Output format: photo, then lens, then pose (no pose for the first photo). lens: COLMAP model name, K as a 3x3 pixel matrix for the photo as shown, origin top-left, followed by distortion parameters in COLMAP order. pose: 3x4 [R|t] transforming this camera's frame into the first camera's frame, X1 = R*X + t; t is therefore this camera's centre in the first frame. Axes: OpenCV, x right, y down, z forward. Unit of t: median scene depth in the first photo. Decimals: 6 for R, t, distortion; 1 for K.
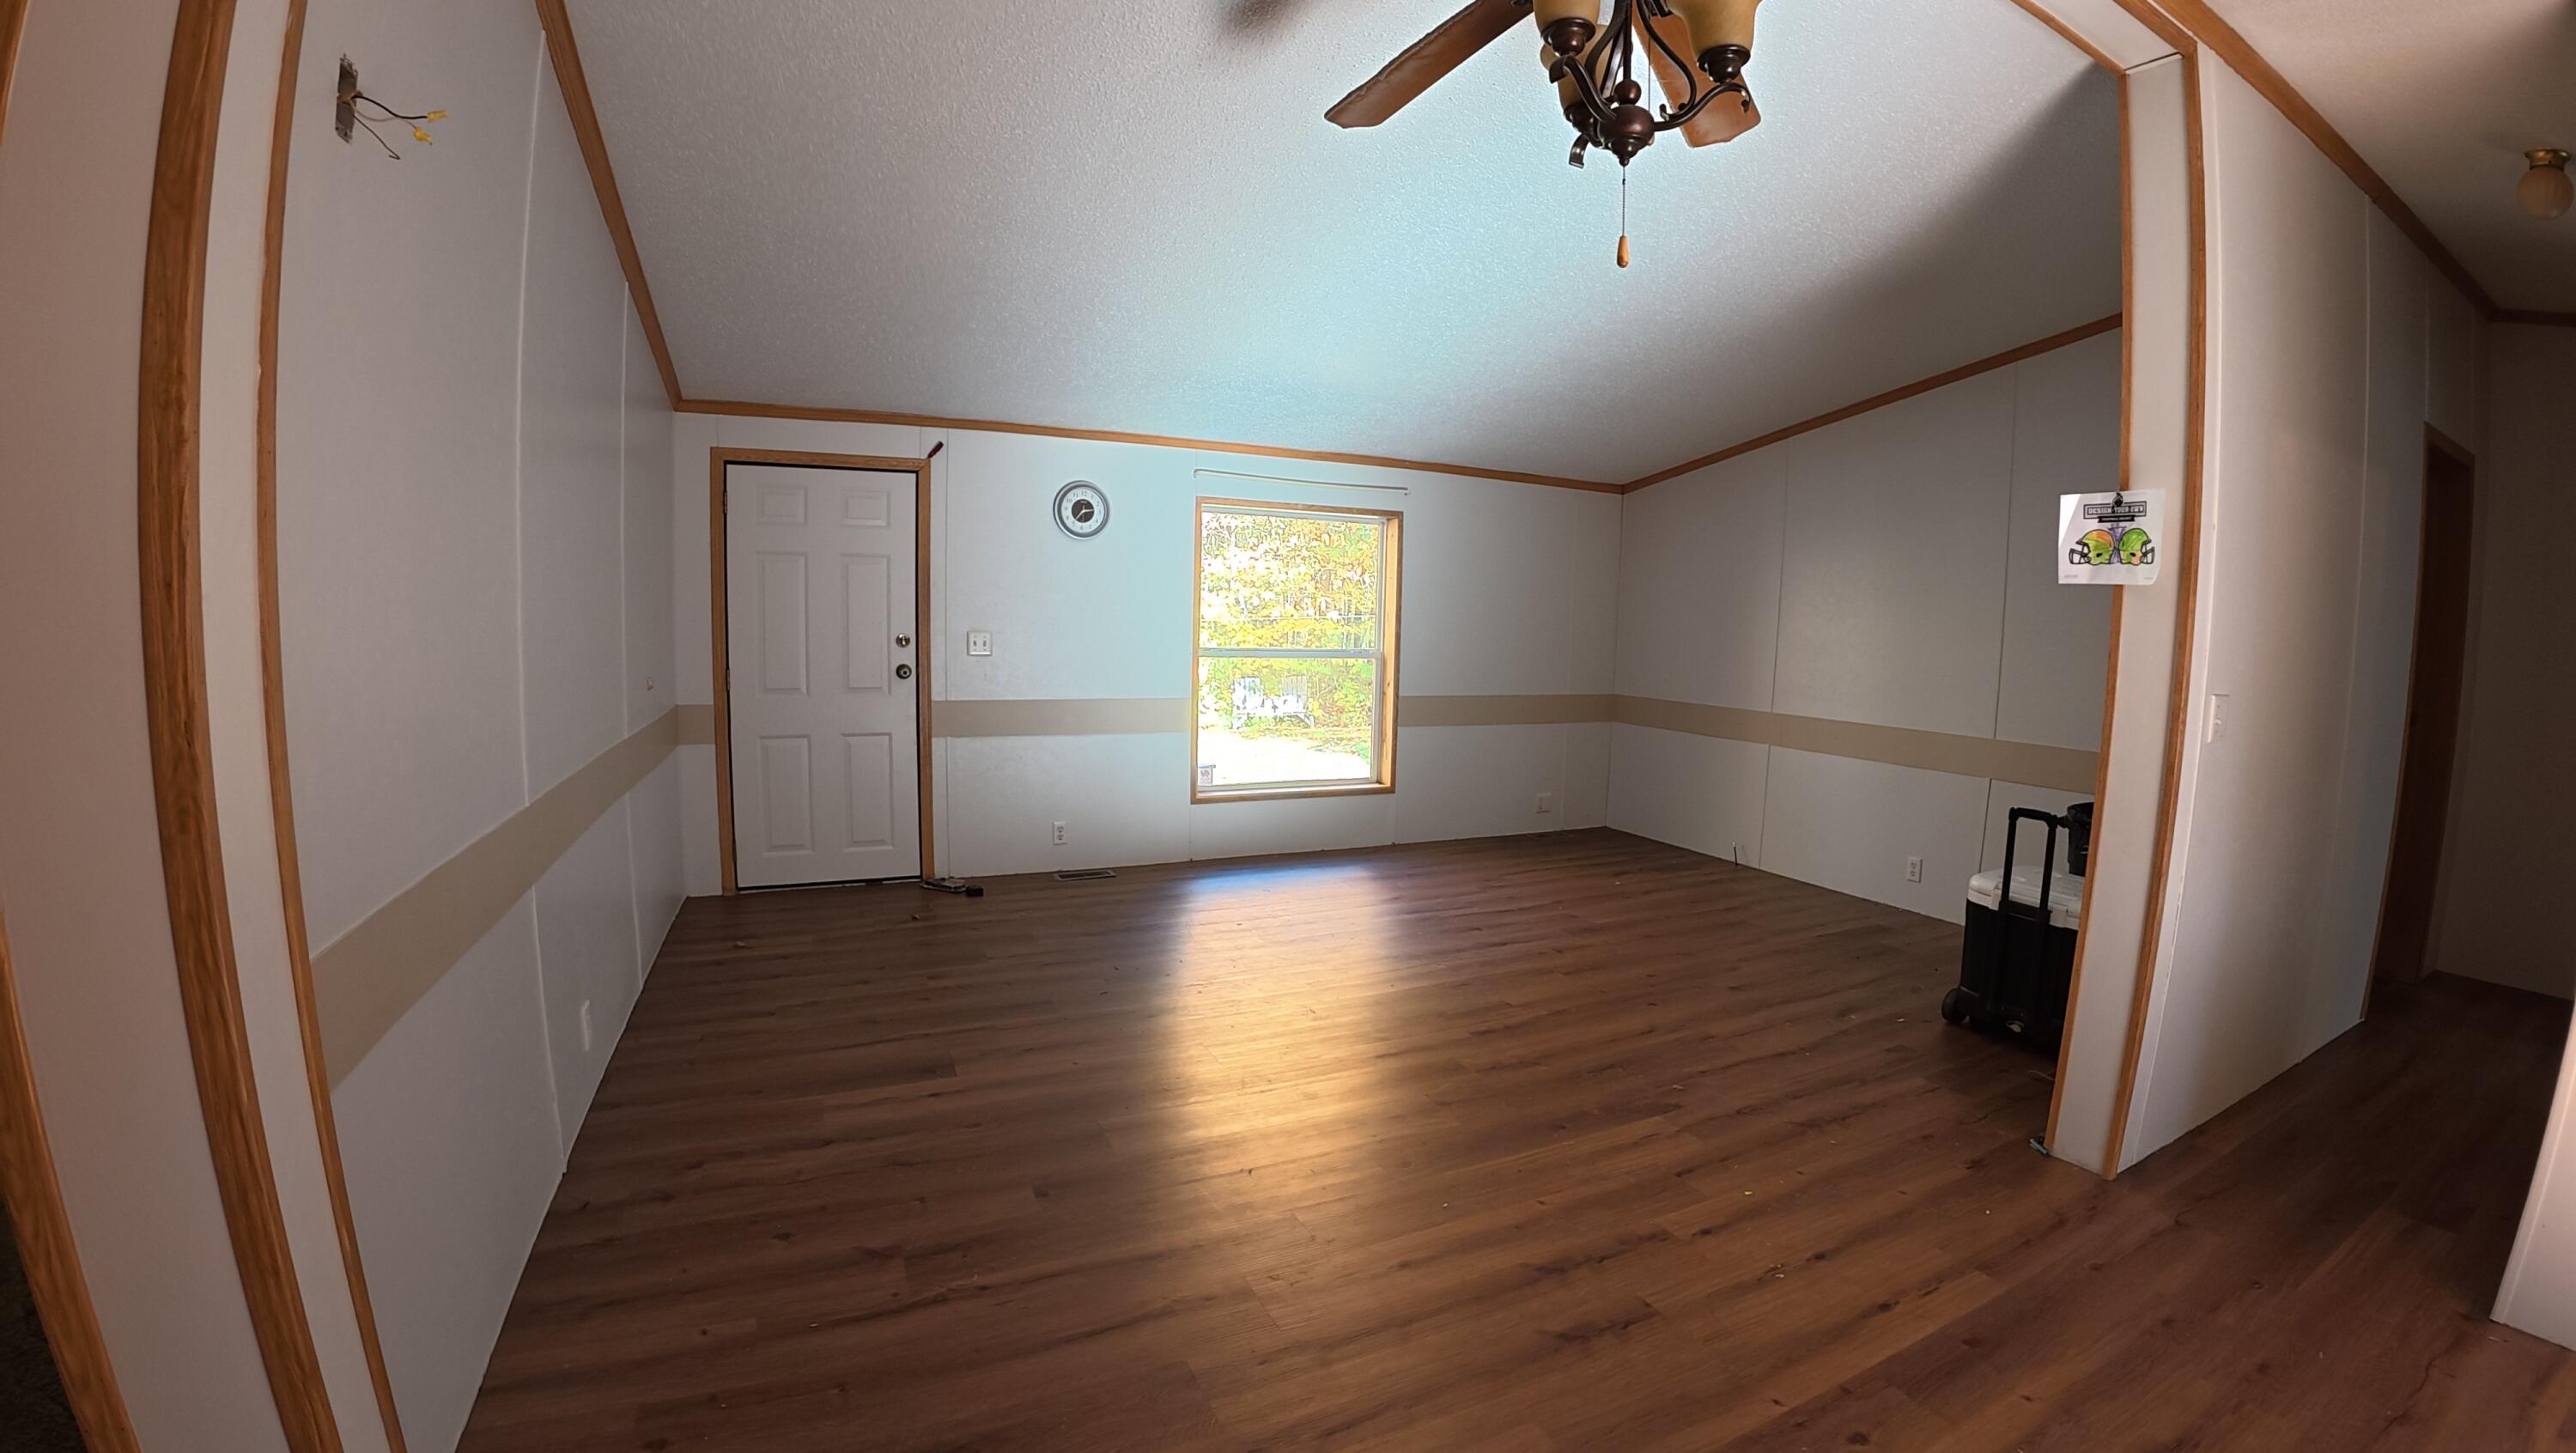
lens RADIAL K [[1036.8, 0, 1295.1], [0, 1036.8, 724.1], [0, 0, 1]] dist [-0.112809, 0.010632]
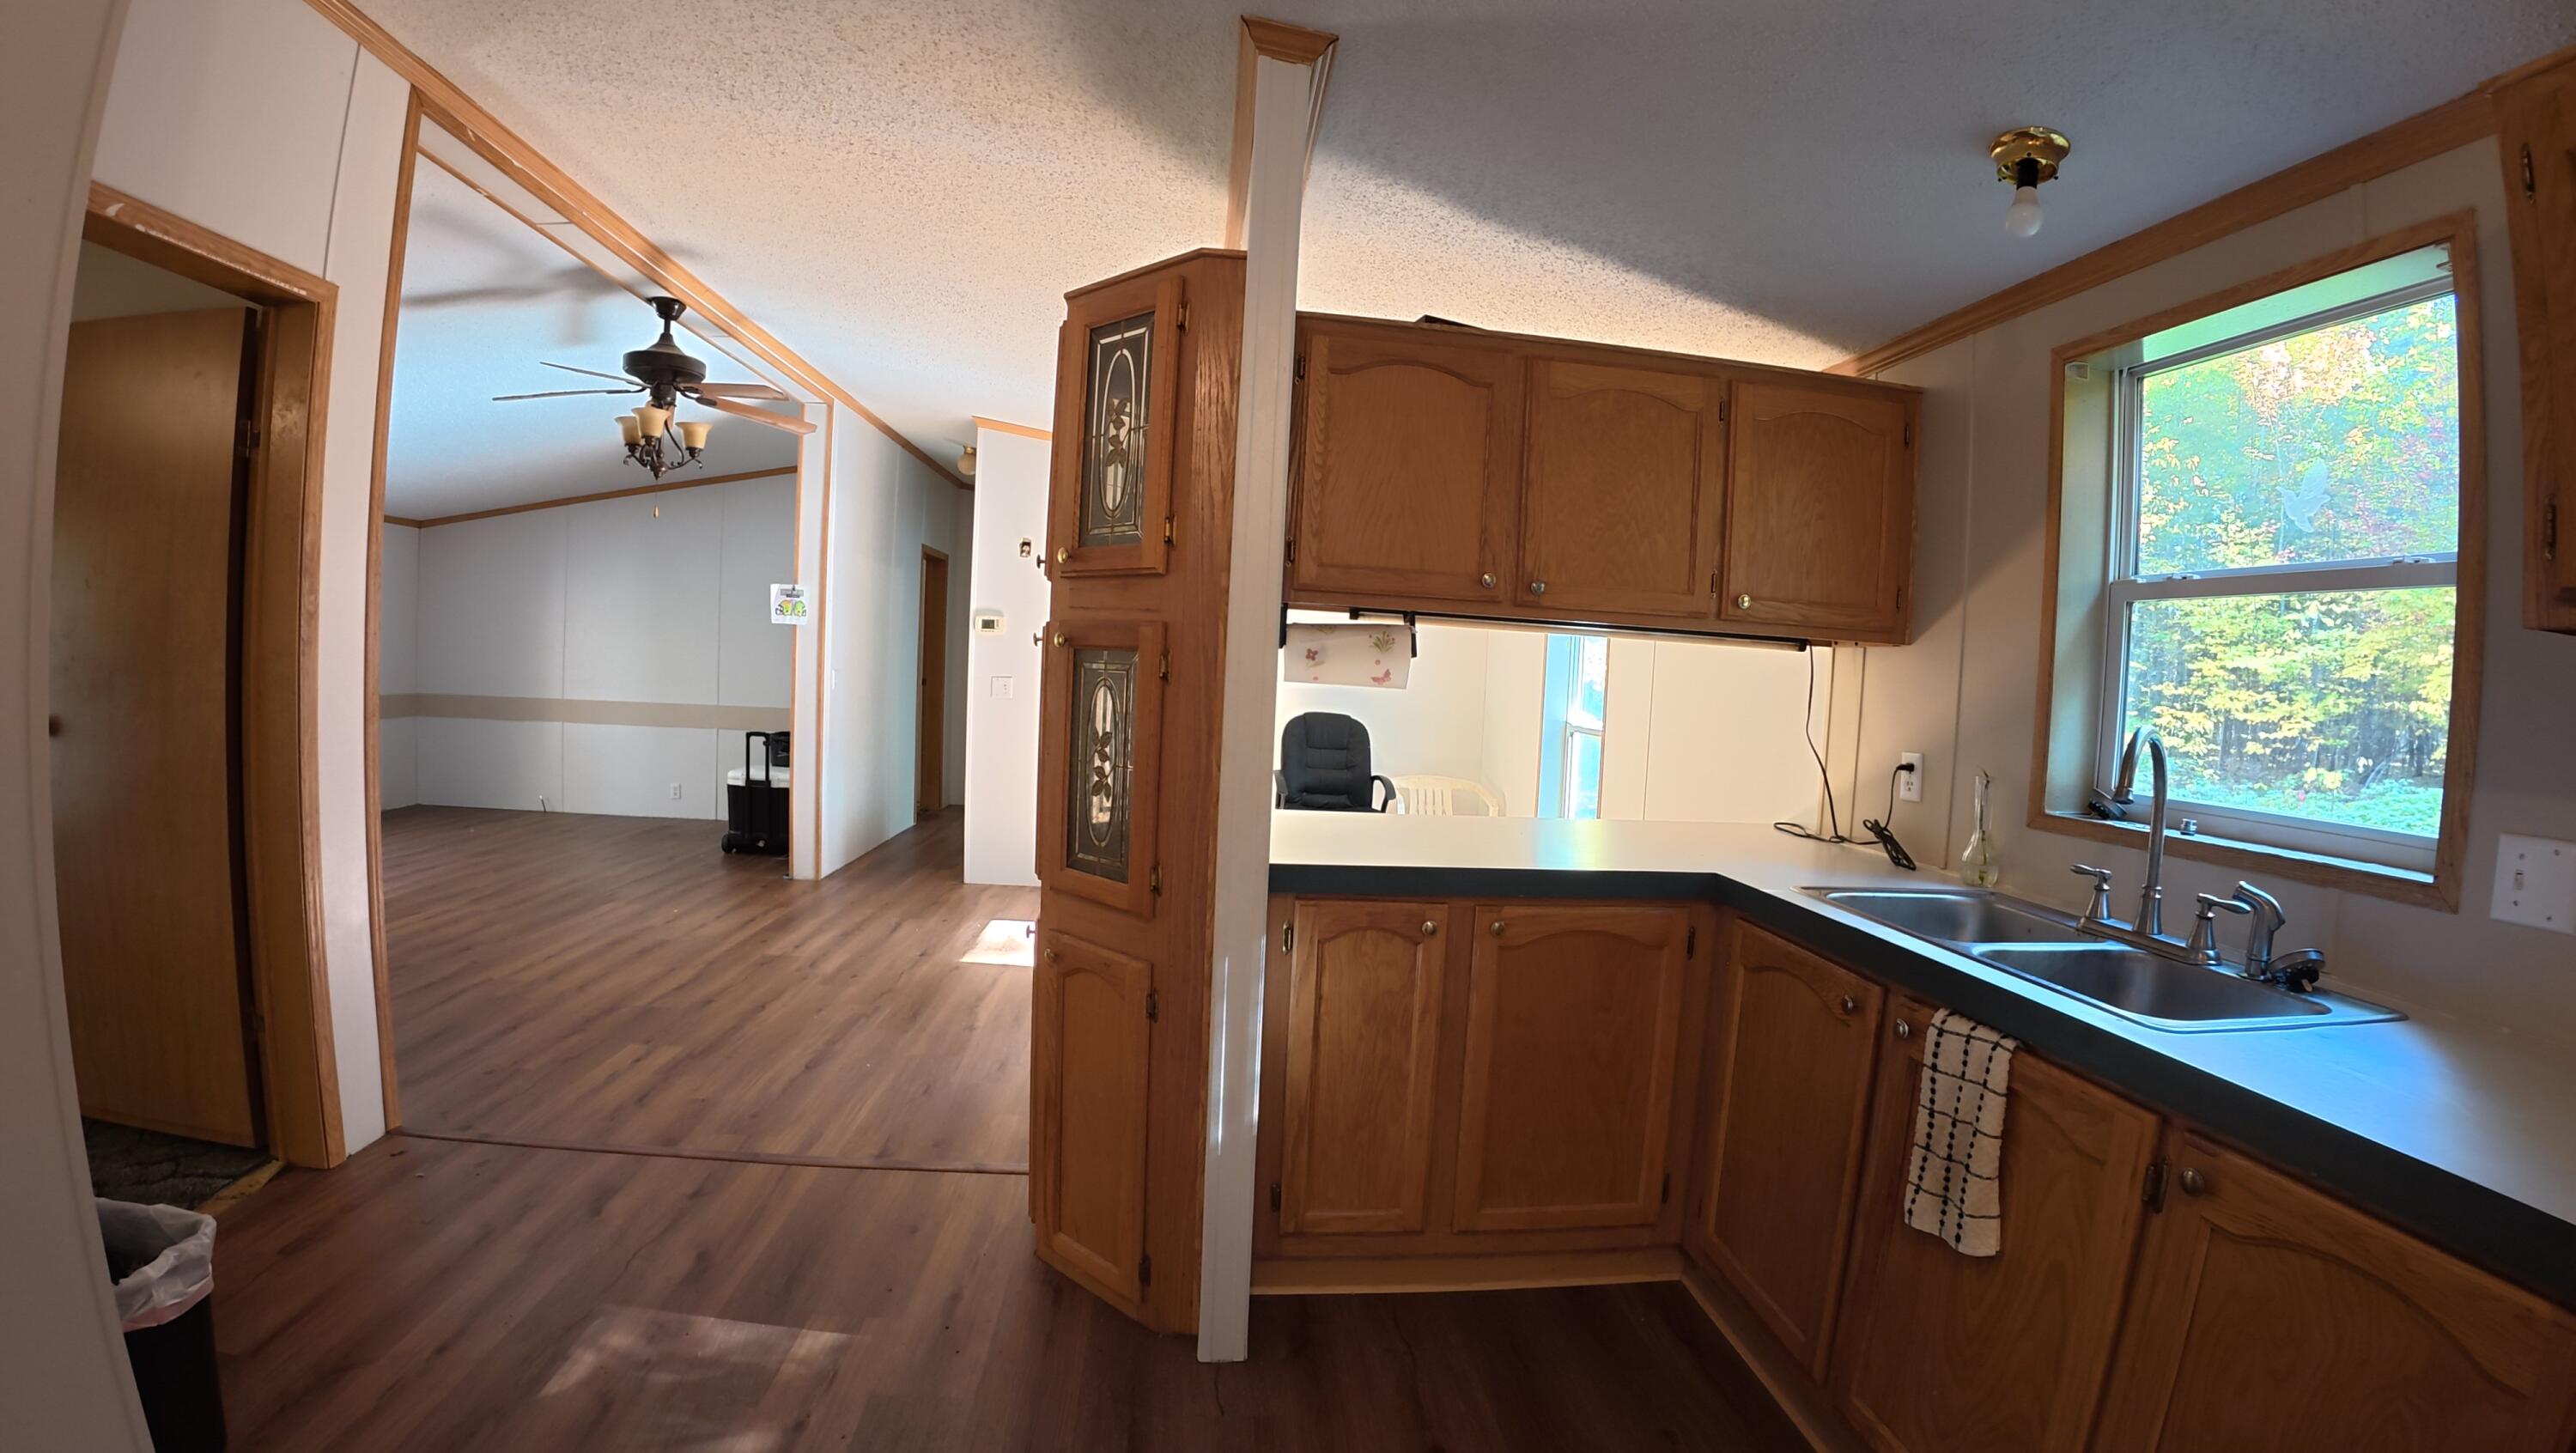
lens RADIAL K [[1036.8, 0, 1295.1], [0, 1036.8, 724.1], [0, 0, 1]] dist [-0.112809, 0.010632]
pose [[0.355571, -0.062986, 0.932525, -0.739991], [0.061759, 0.997130, 0.043801, 0.047055], [-0.932607, 0.042017, 0.358440, -0.741022]]
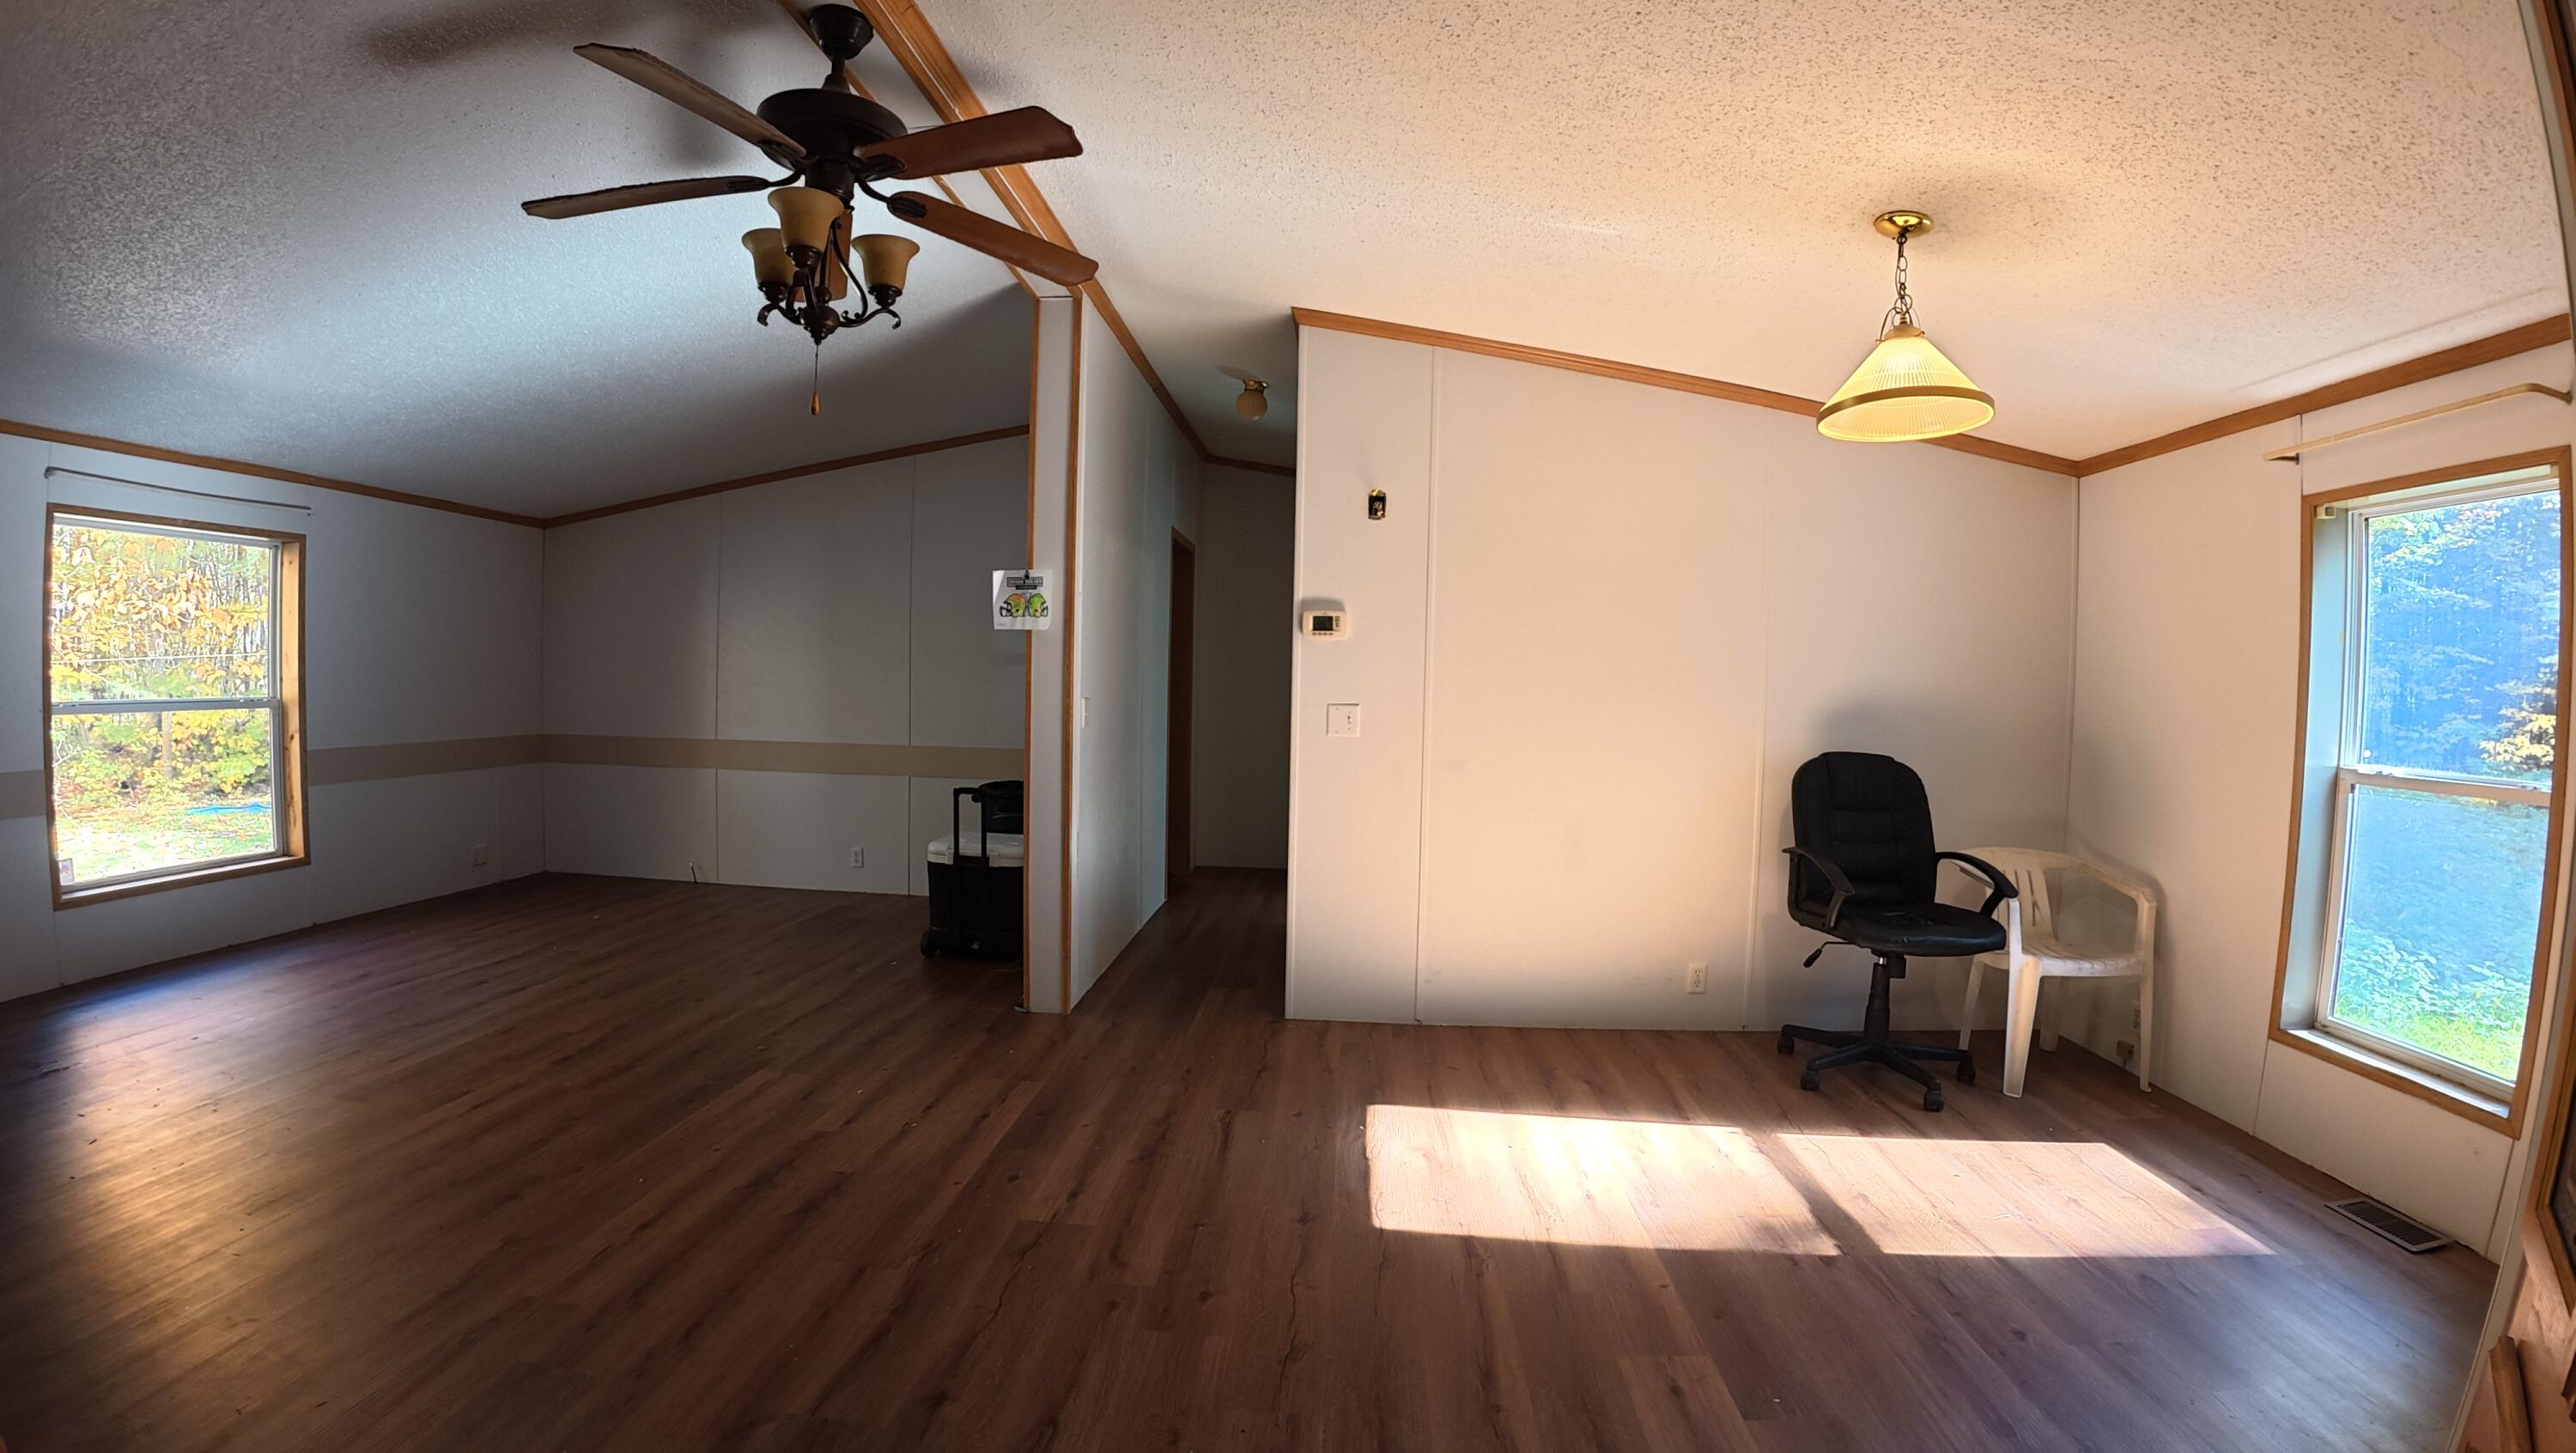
lens RADIAL K [[1018.1, 0, 1301.0], [0, 1018.1, 727.7], [0, 0, 1]] dist [-0.110333, 0.009983]
pose [[0.479309, -0.056377, 0.875834, -0.266454], [0.080723, 0.996537, 0.019970, 0.010652], [-0.873926, 0.061128, 0.482200, -0.120425]]
